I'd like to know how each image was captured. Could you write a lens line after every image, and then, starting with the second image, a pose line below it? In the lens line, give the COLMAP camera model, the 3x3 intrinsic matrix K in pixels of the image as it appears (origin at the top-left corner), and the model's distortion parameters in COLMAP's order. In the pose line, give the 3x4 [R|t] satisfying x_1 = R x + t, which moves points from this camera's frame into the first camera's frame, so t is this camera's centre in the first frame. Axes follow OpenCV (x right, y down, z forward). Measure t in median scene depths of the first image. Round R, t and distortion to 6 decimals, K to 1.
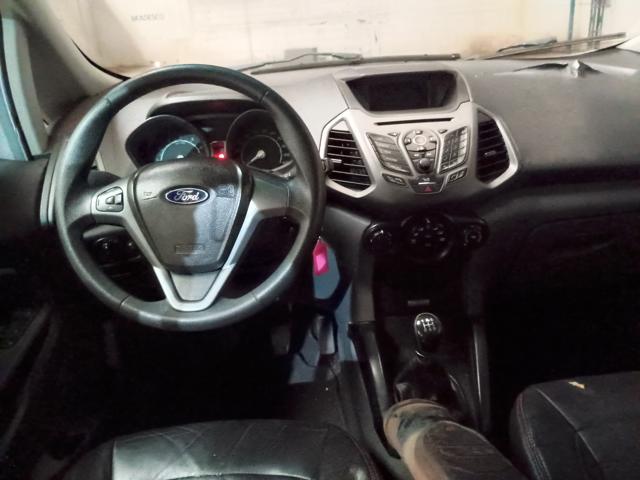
lens RADIAL K [[537.5, 0, 321.0], [0, 537.5, 238.4], [0, 0, 1]] dist [0.061122, -0.087561]
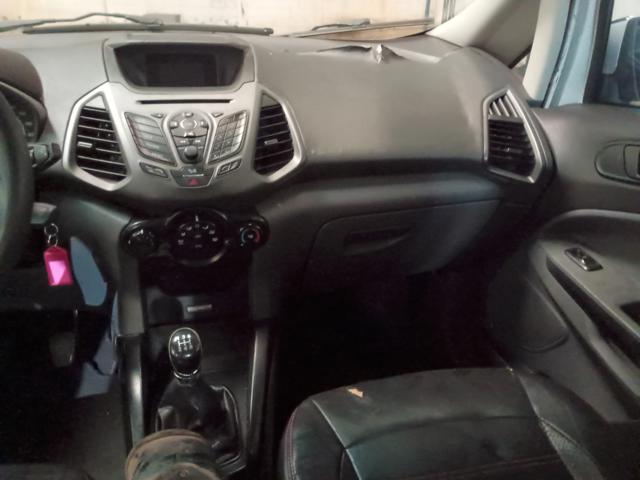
lens RADIAL K [[537.5, 0, 316.3], [0, 537.5, 242.6], [0, 0, 1]] dist [0.061122, -0.087561]
pose [[0.973658, -0.013489, 0.227614, 0.179125], [0.001891, 0.998692, 0.051098, -0.036473], [-0.228006, -0.049321, 0.972410, 0.106217]]
